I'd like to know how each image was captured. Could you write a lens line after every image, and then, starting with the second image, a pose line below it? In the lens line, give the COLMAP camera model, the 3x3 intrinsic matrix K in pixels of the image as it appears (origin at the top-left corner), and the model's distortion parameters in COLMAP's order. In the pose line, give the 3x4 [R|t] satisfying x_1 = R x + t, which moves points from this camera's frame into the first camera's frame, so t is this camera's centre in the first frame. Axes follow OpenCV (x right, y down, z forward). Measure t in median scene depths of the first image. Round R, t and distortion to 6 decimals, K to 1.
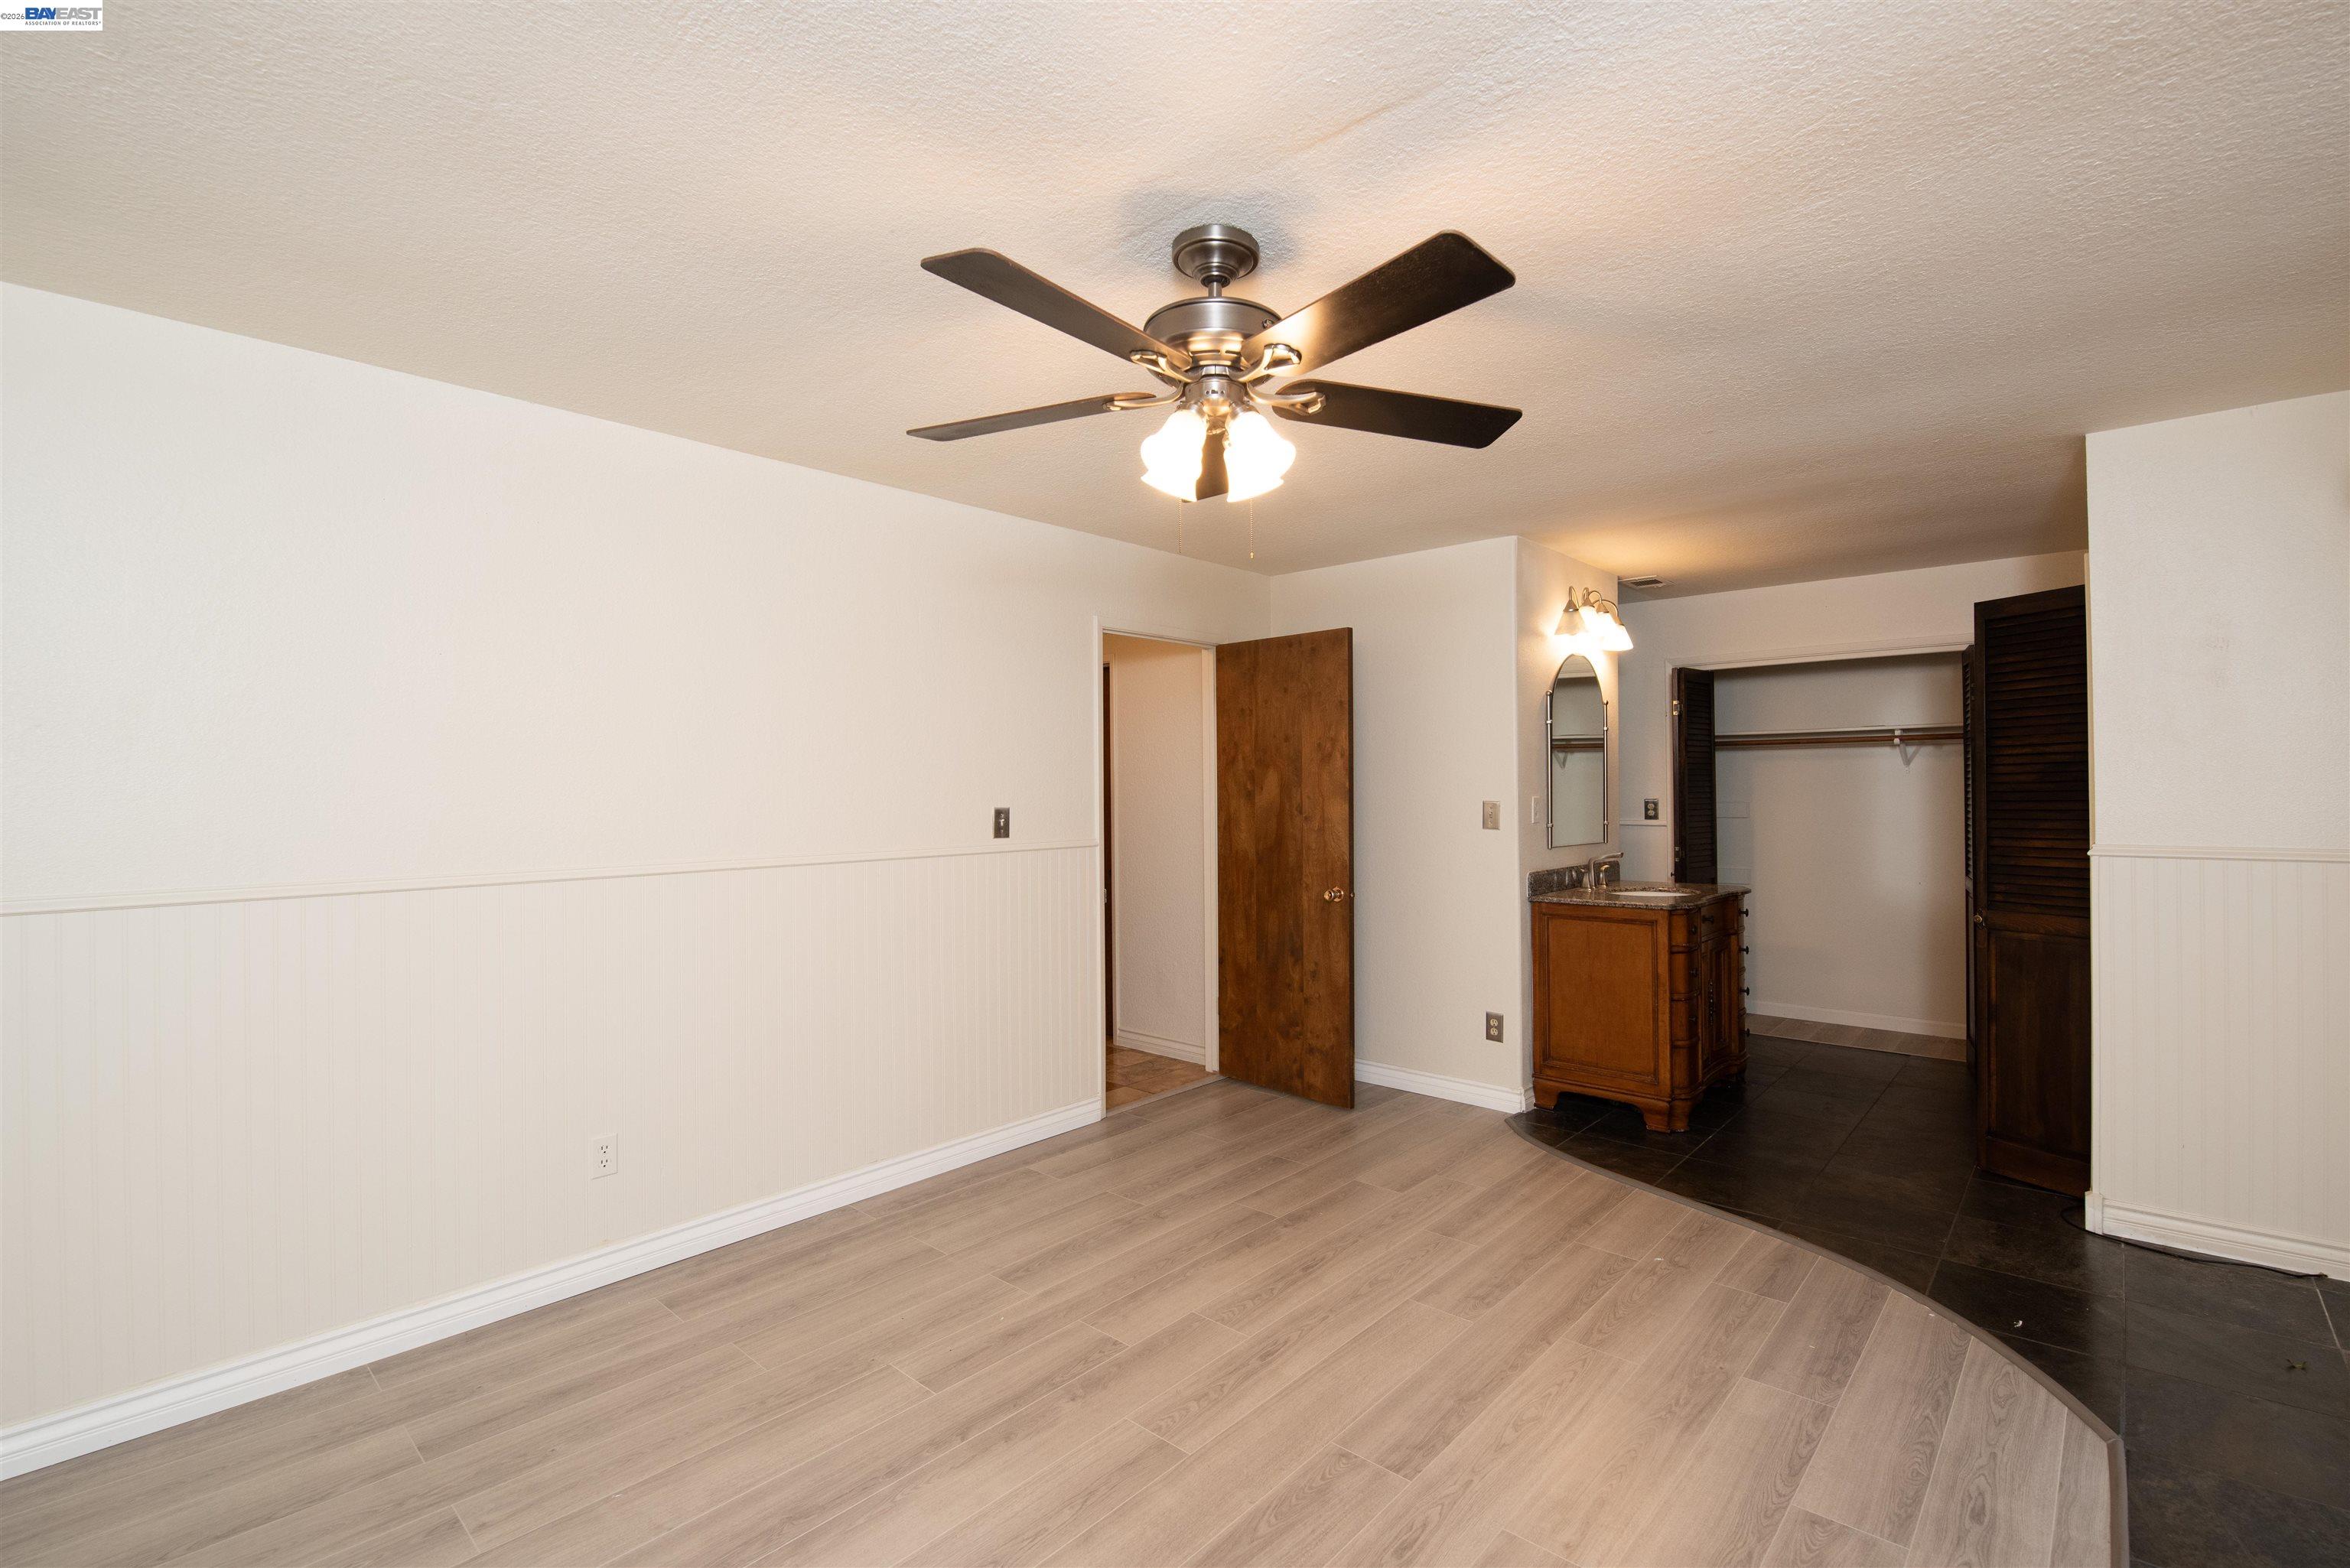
lens RADIAL K [[1046.2, 0, 1174.8], [0, 1046.2, 771.5], [0, 0, 1]] dist [0.000659, -0.009911]
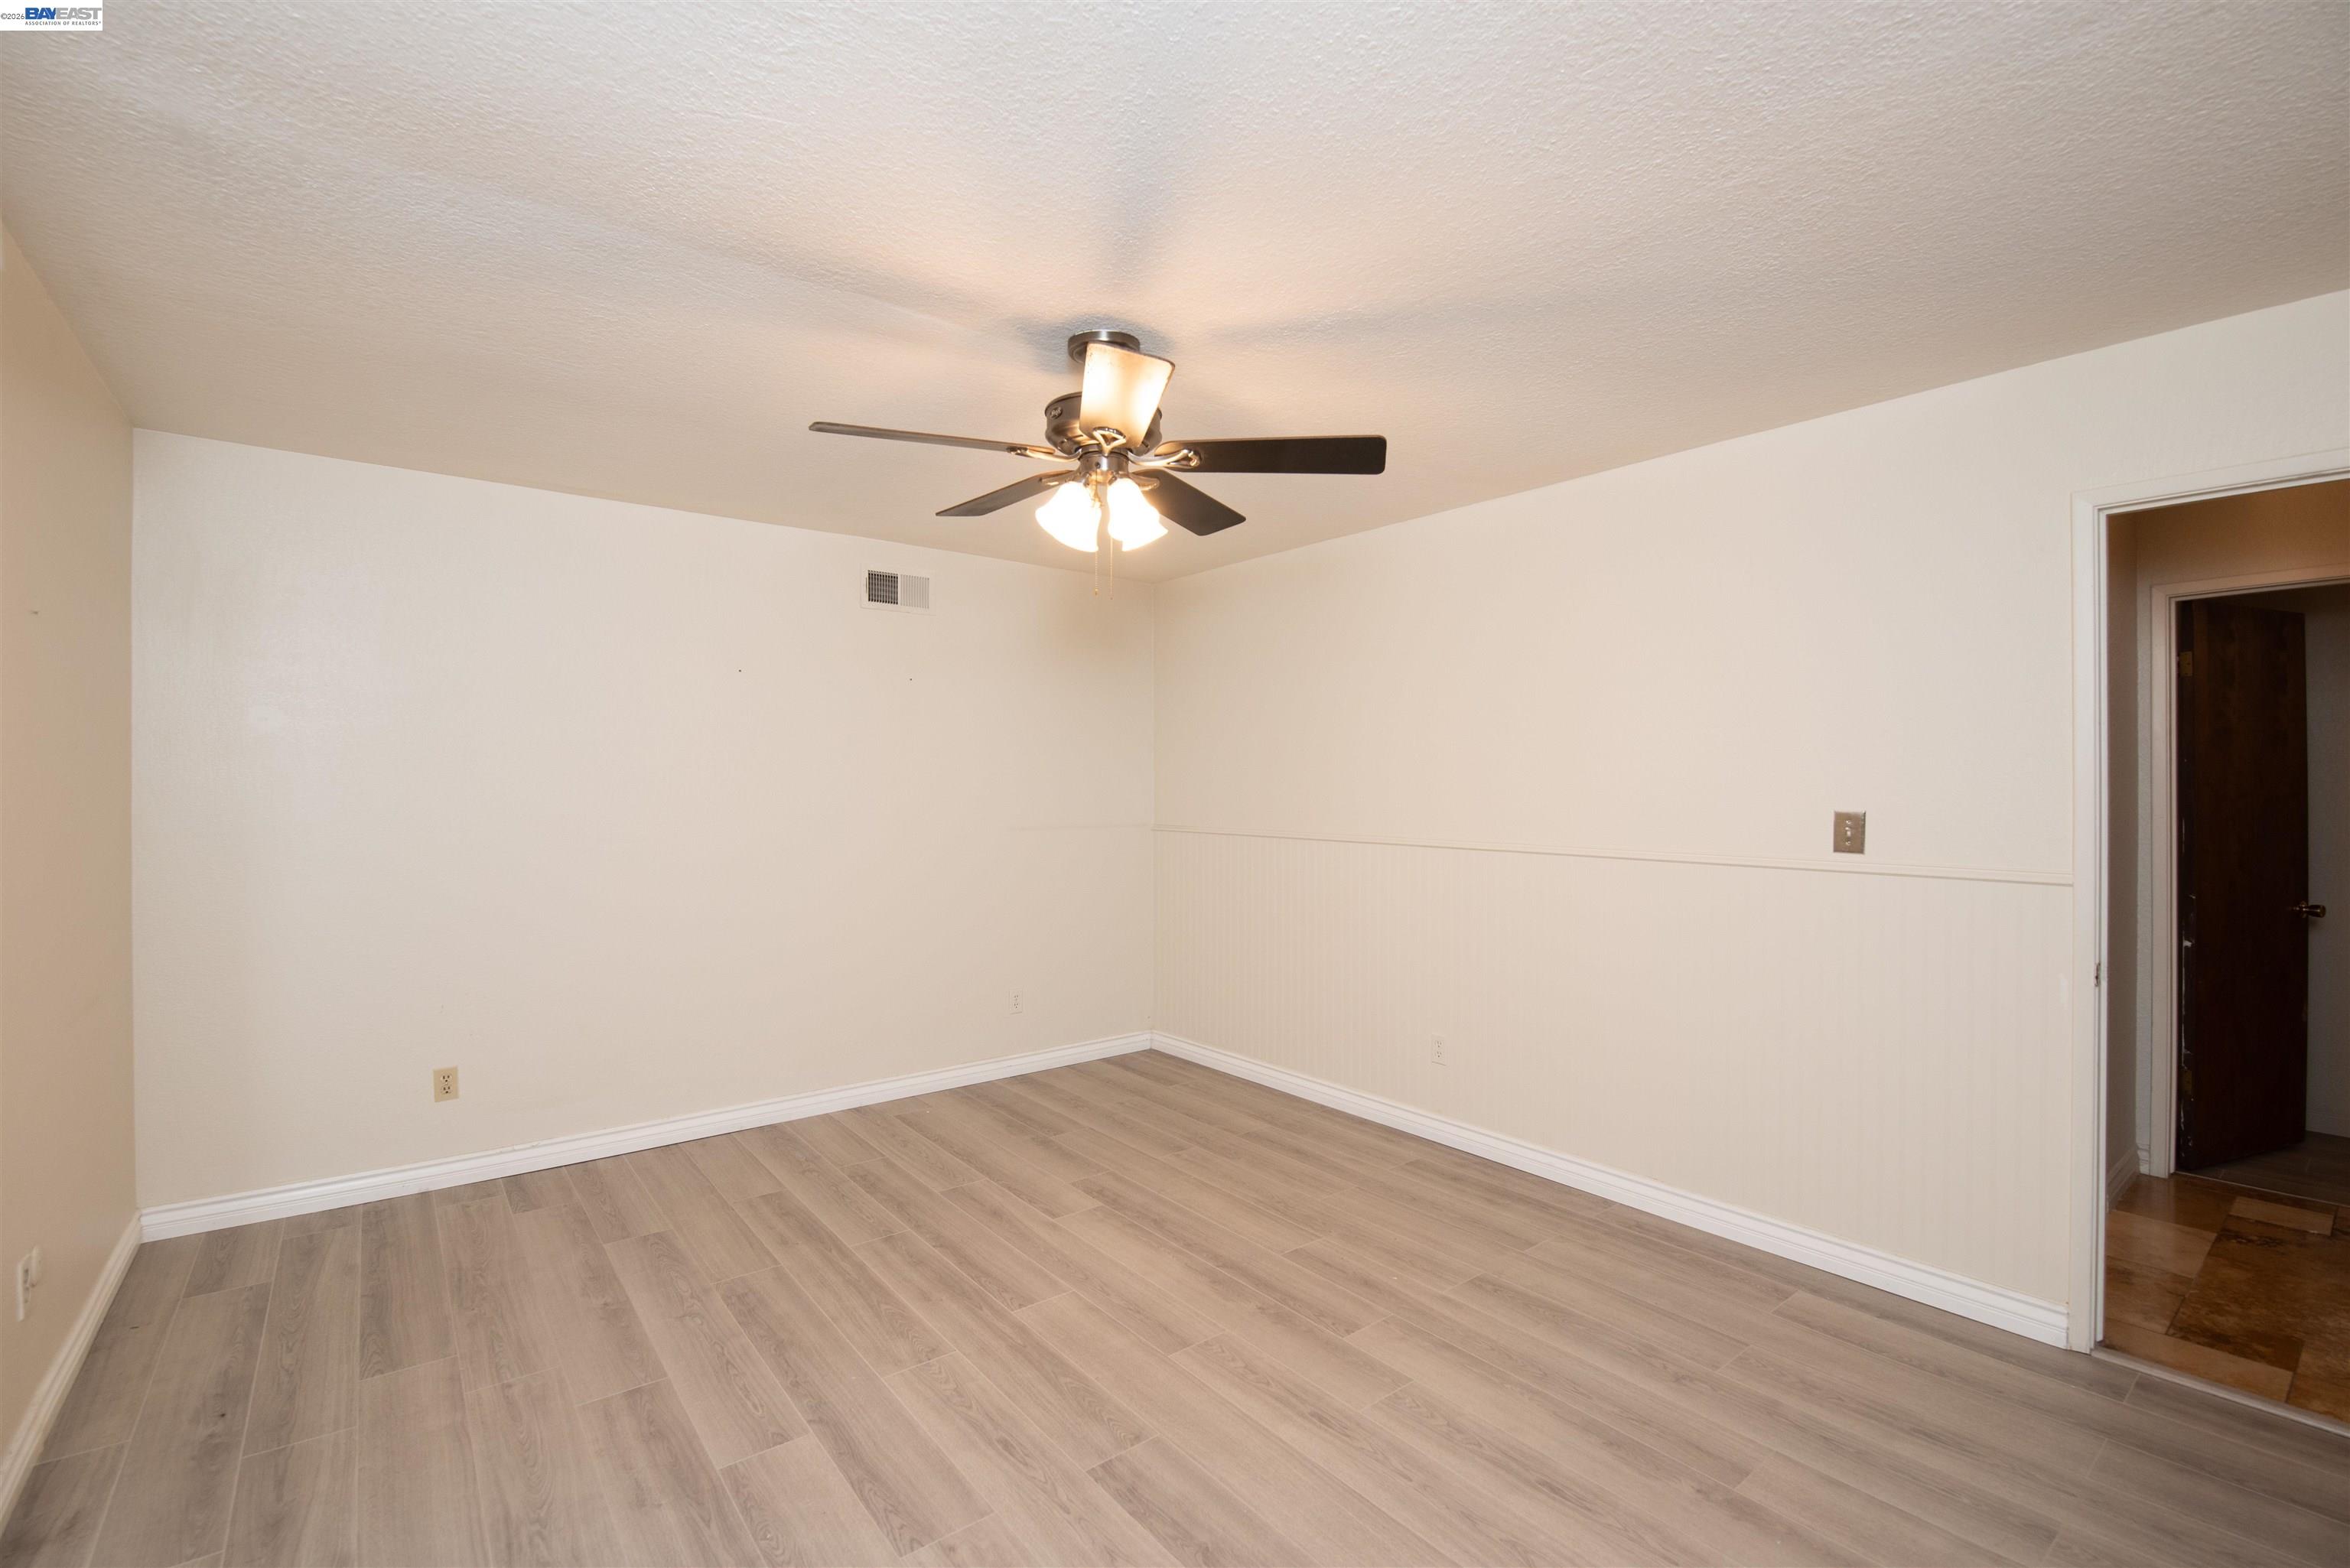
lens RADIAL K [[1014.3, 0, 1182.4], [0, 1014.3, 786.8], [0, 0, 1]] dist [-0.000358, -0.010722]
pose [[-0.153869, 0.011742, -0.988022, 0.783040], [0.013390, 0.999862, 0.009797, 0.004993], [0.988001, -0.011722, -0.154005, 0.835603]]
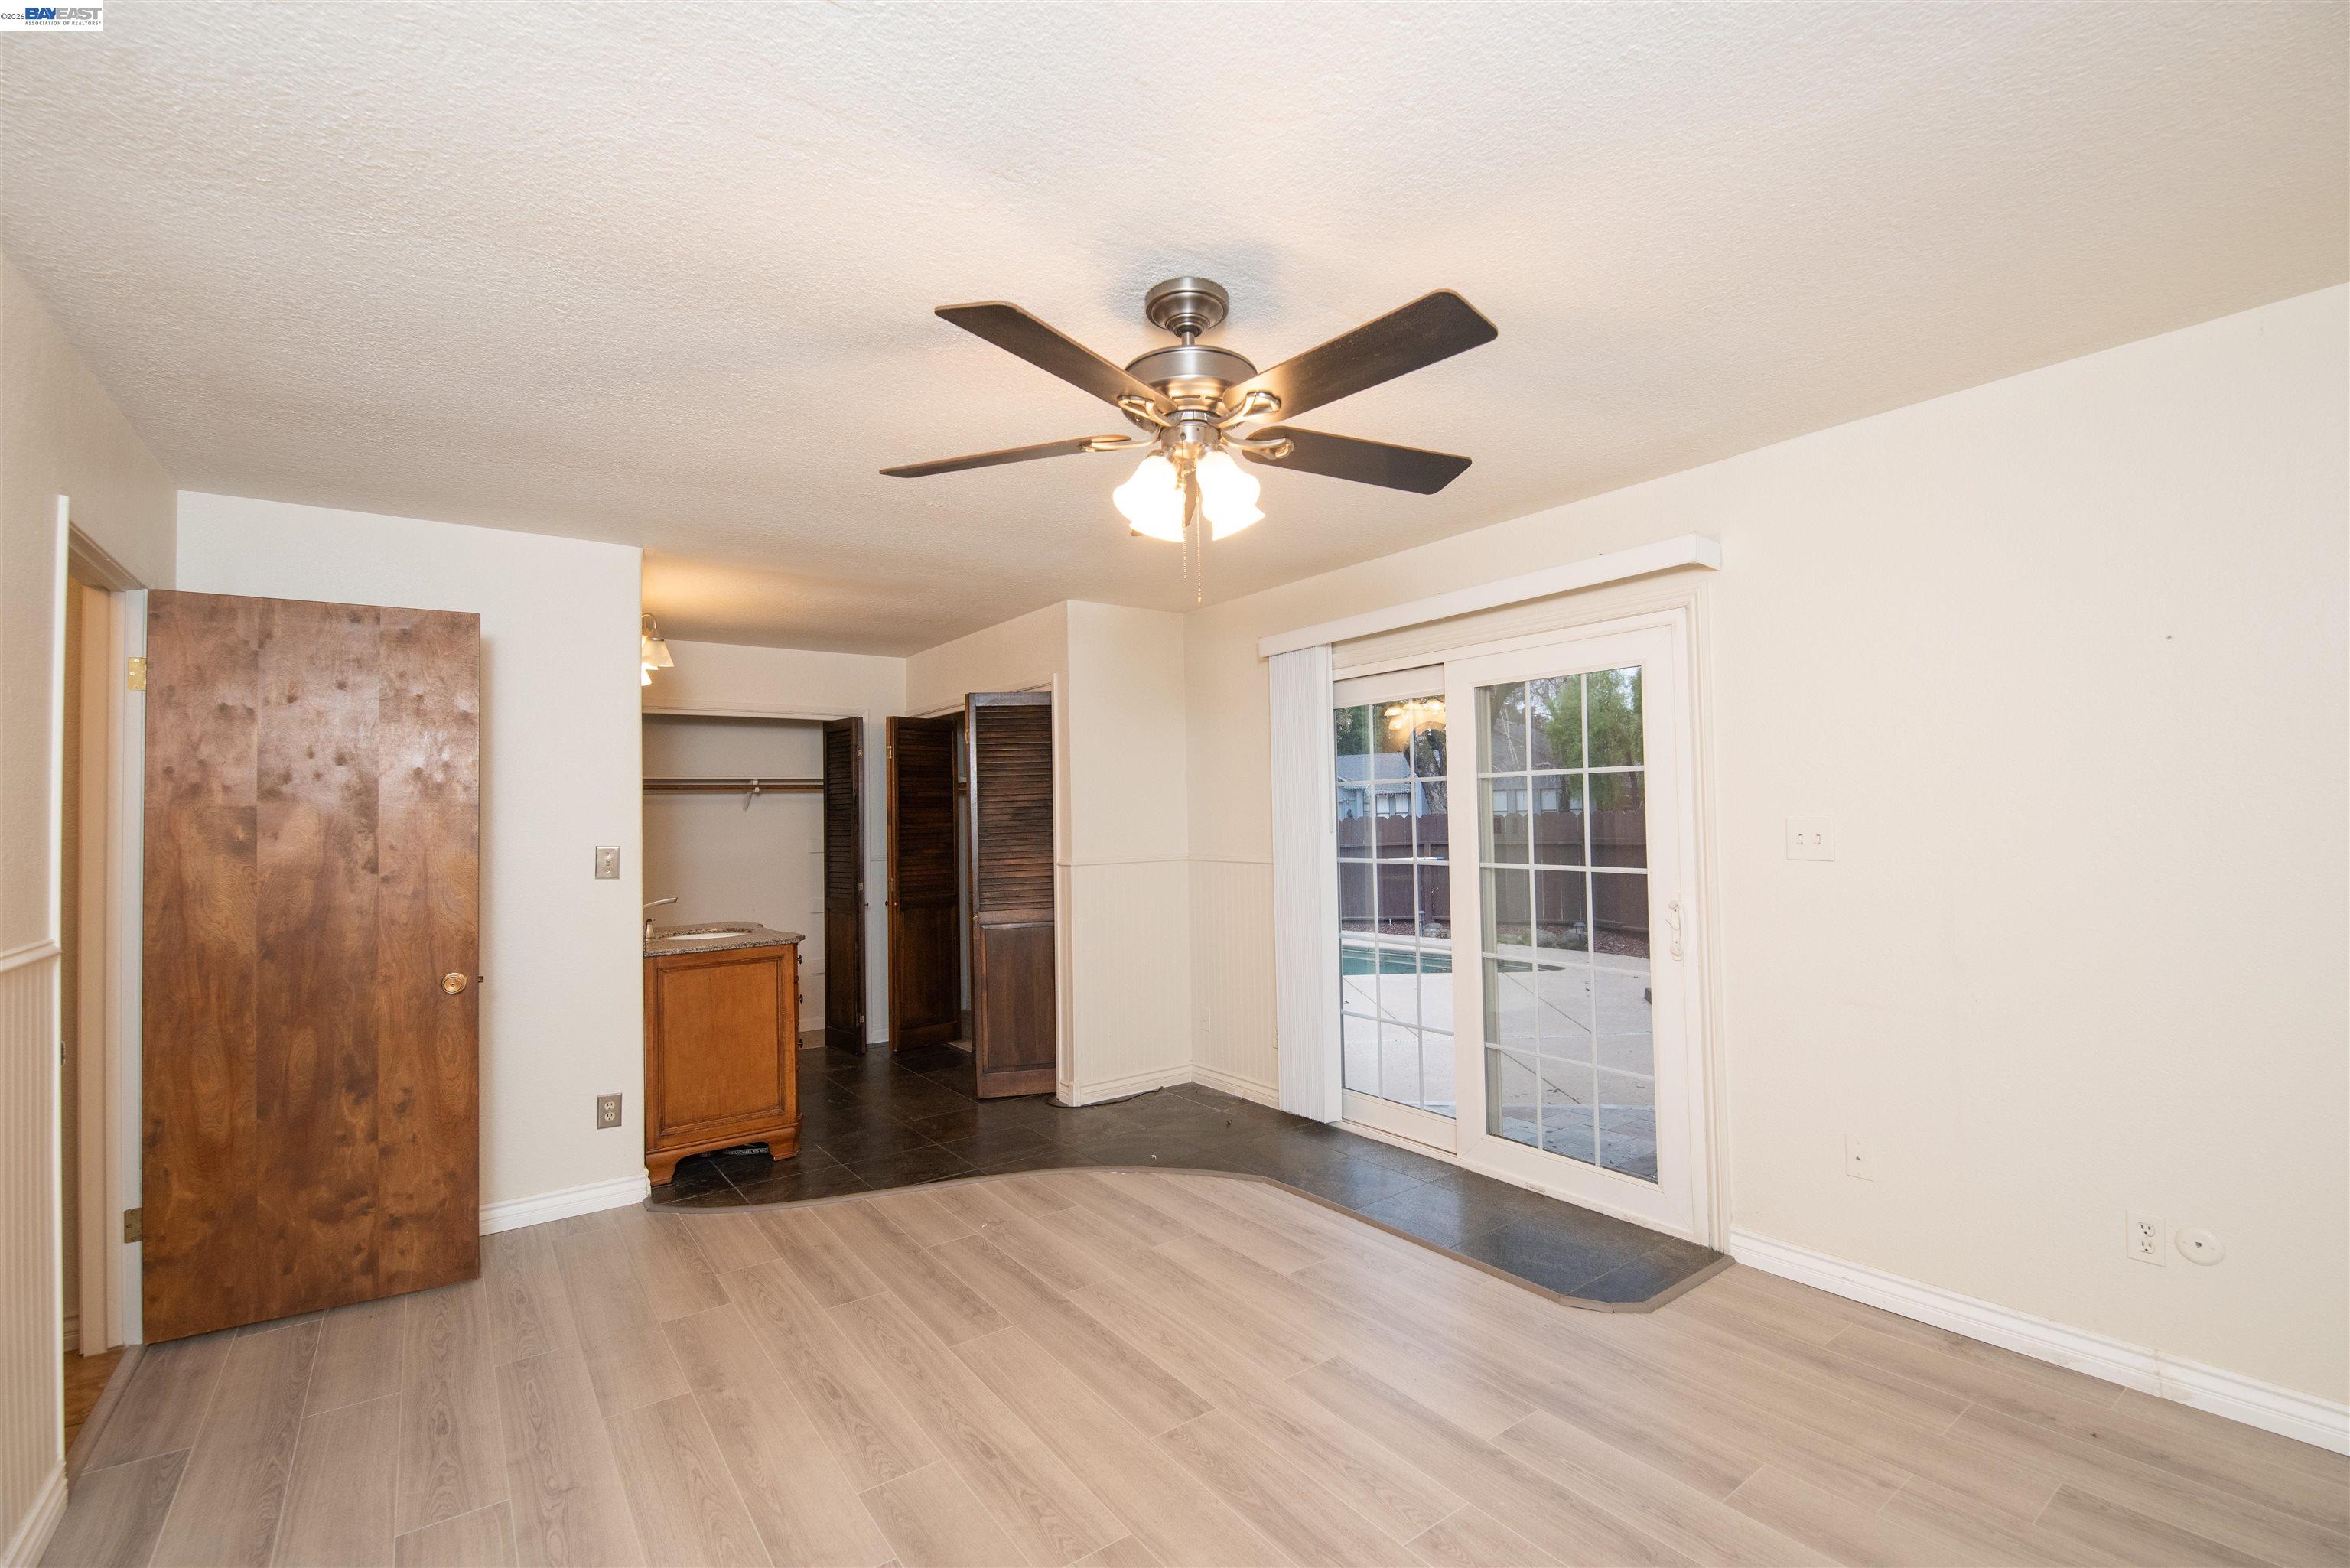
lens RADIAL K [[1036.1, 0, 1181.1], [0, 1036.1, 785.2], [0, 0, 1]] dist [0.000368, -0.010062]
pose [[0.193242, 0.032510, 0.980612, -0.628630], [0.004599, 0.999410, -0.034040, 0.013747], [-0.981140, 0.011088, 0.192978, 0.538480]]
